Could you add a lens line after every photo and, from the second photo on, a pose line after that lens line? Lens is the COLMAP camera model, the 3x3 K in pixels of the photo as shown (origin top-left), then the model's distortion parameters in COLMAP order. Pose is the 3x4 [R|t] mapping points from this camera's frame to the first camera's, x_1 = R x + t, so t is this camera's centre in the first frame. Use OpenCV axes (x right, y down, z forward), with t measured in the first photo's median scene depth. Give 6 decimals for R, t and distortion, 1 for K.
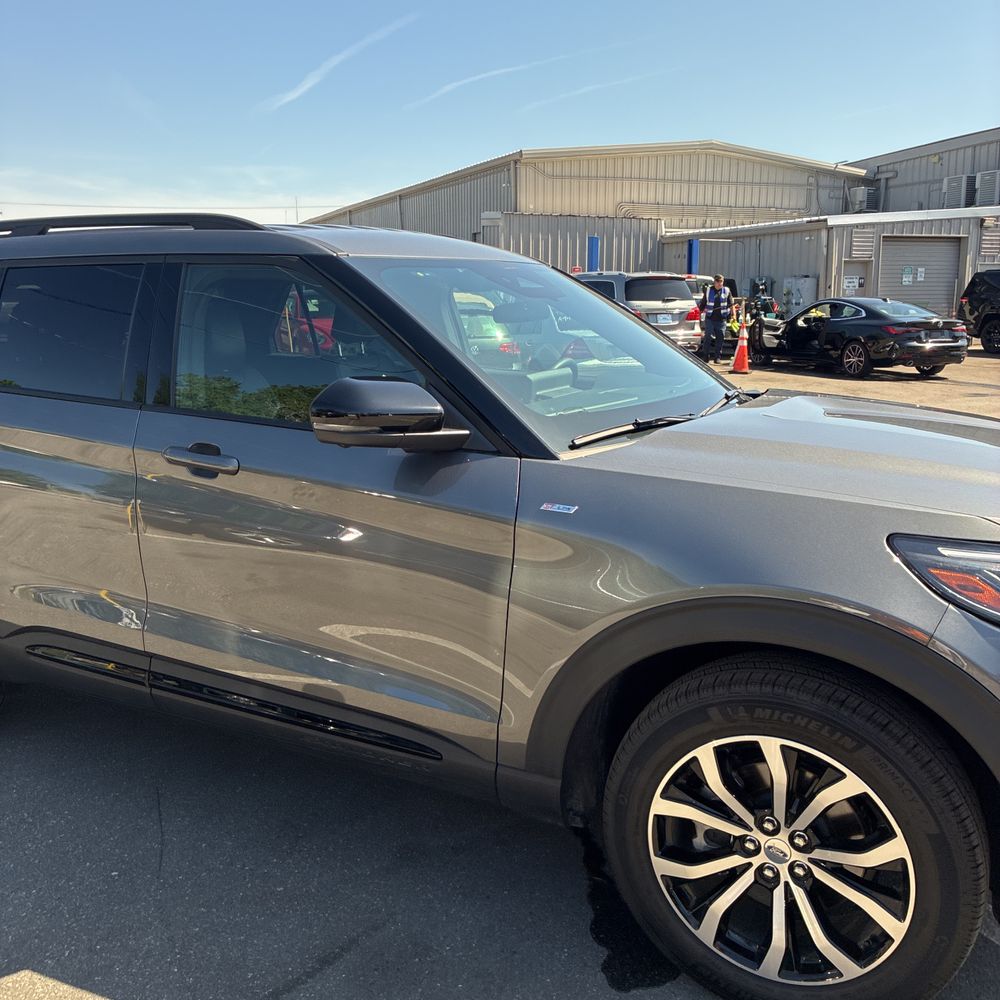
lens RADIAL K [[1015.1, 0, 496.7], [0, 1015.1, 482.3], [0, 0, 1]] dist [0.046850, -0.023435]
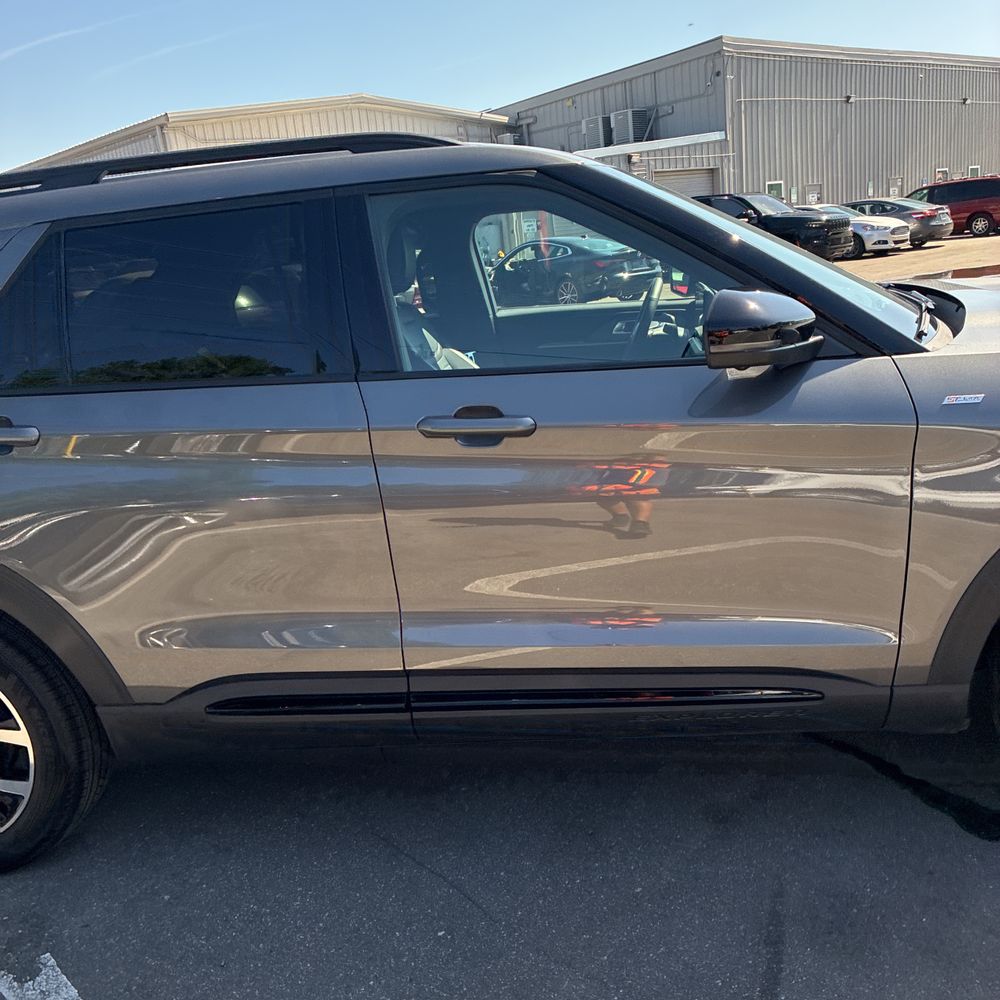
lens RADIAL K [[1003.2, 0, 500.3], [0, 1003.2, 524.9], [0, 0, 1]] dist [0.044241, -0.007196]
pose [[0.928469, -0.189367, 0.319508, -0.647509], [0.166017, 0.981134, 0.099068, -0.024091], [-0.332241, -0.038938, 0.942391, 0.262195]]
